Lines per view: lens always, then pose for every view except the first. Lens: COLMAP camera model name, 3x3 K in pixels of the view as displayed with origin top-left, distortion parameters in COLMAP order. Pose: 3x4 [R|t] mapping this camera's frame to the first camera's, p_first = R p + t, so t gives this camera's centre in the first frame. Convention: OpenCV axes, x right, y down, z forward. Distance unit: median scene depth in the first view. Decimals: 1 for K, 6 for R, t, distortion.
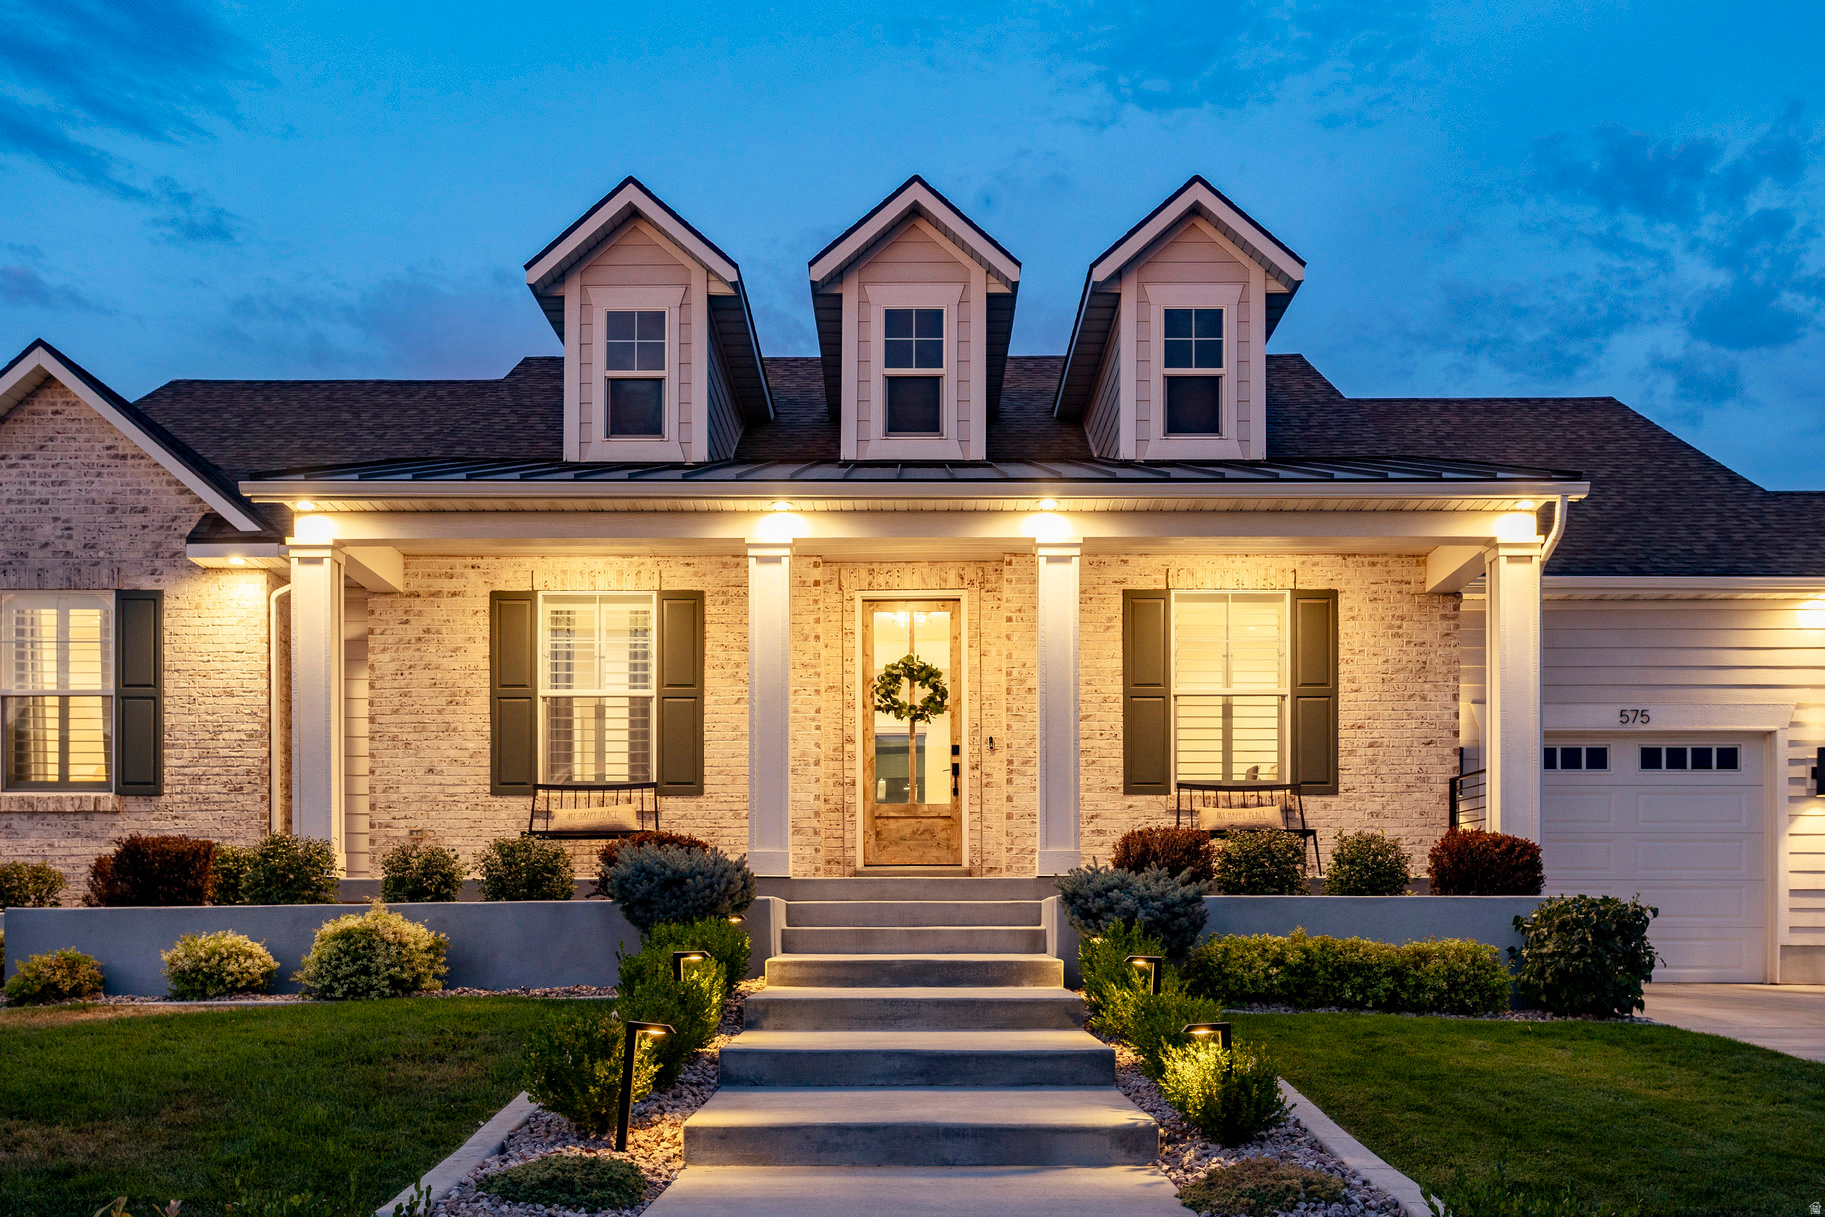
lens RADIAL K [[2642.9, 0, 912.5], [0, 2642.9, 608.5], [0, 0, 1]] dist [-0.000430, 0.018587]
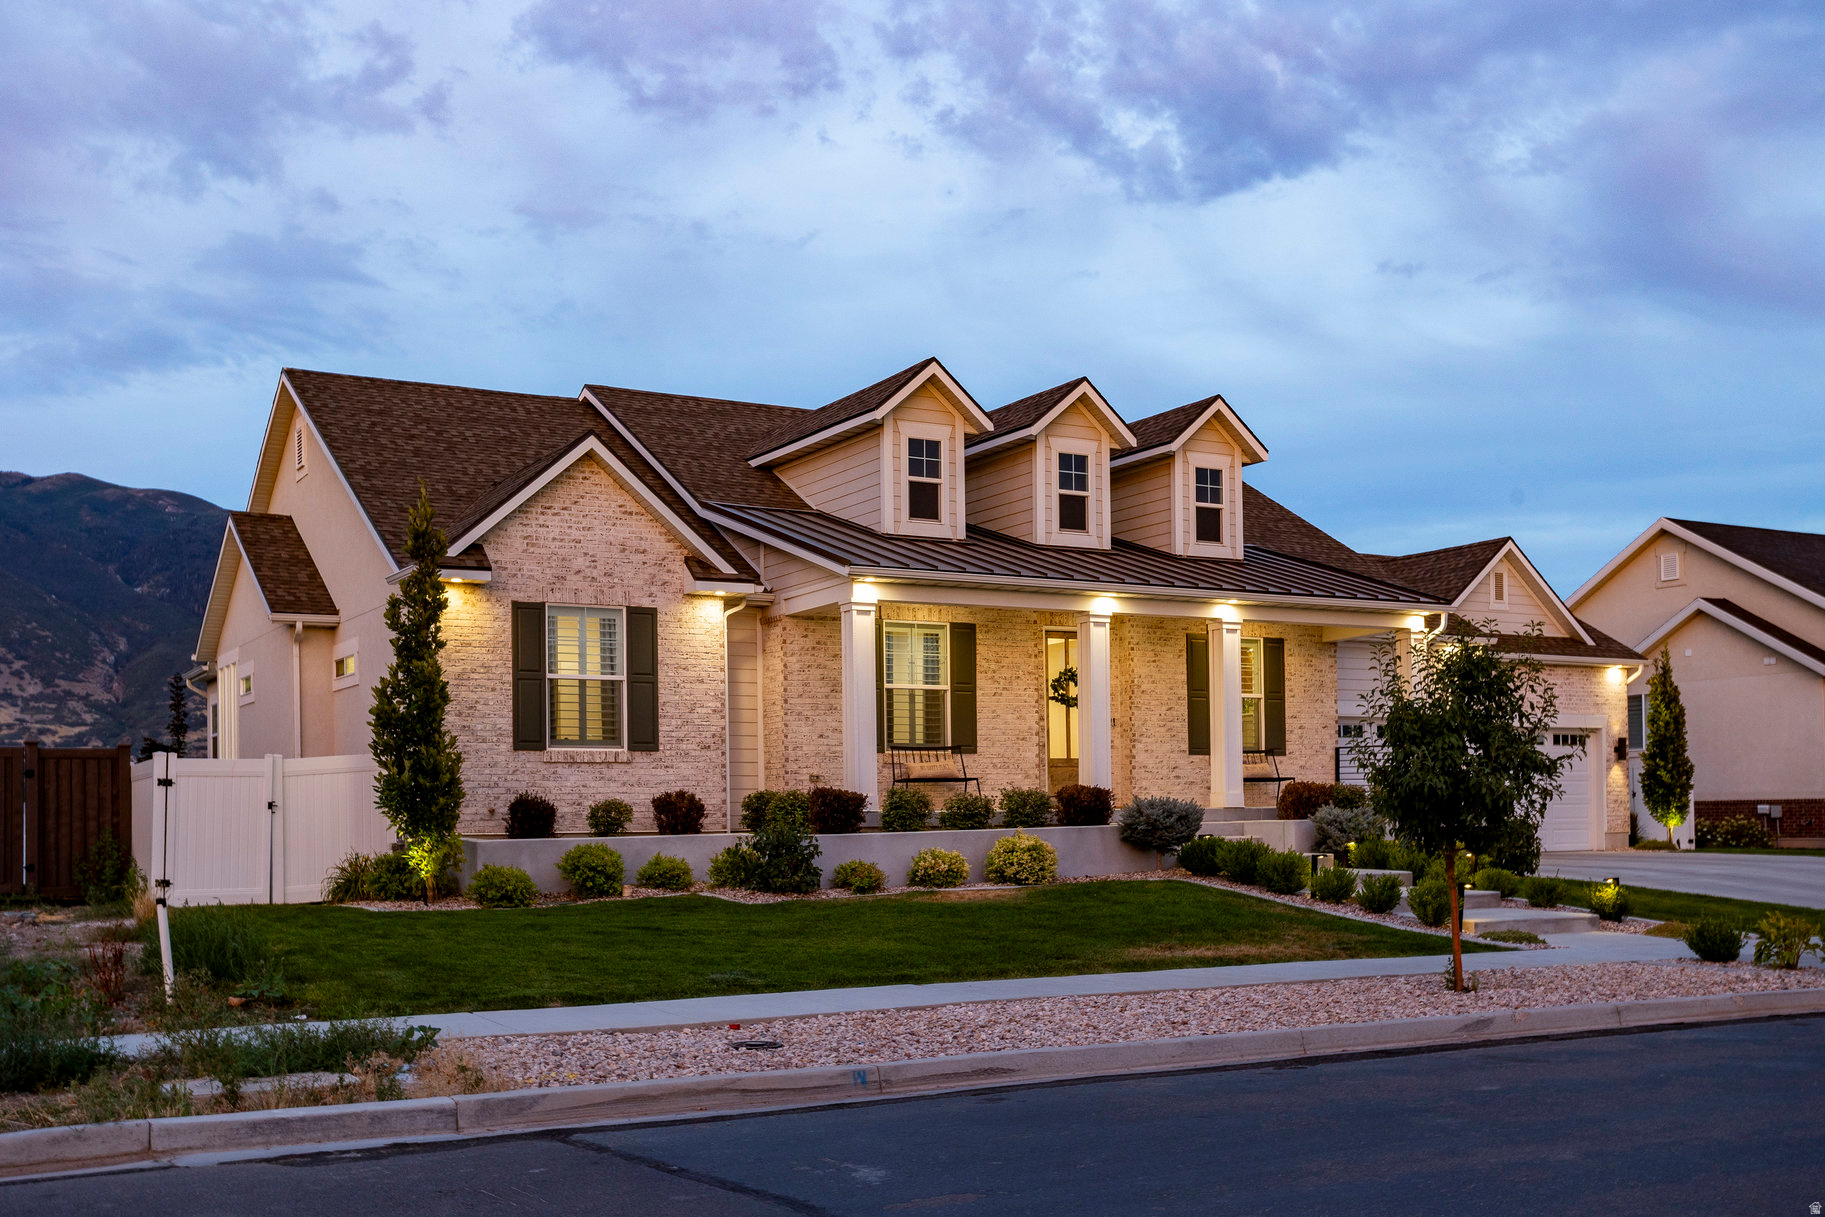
lens RADIAL K [[1936.2, 0, 912.5], [0, 1936.2, 608.5], [0, 0, 1]] dist [0.015839, 0.004605]
pose [[0.866849, 0.044481, 0.496583, -0.684340], [-0.045155, 0.998923, -0.010655, -0.001750], [-0.496522, -0.013187, 0.867924, 0.017378]]
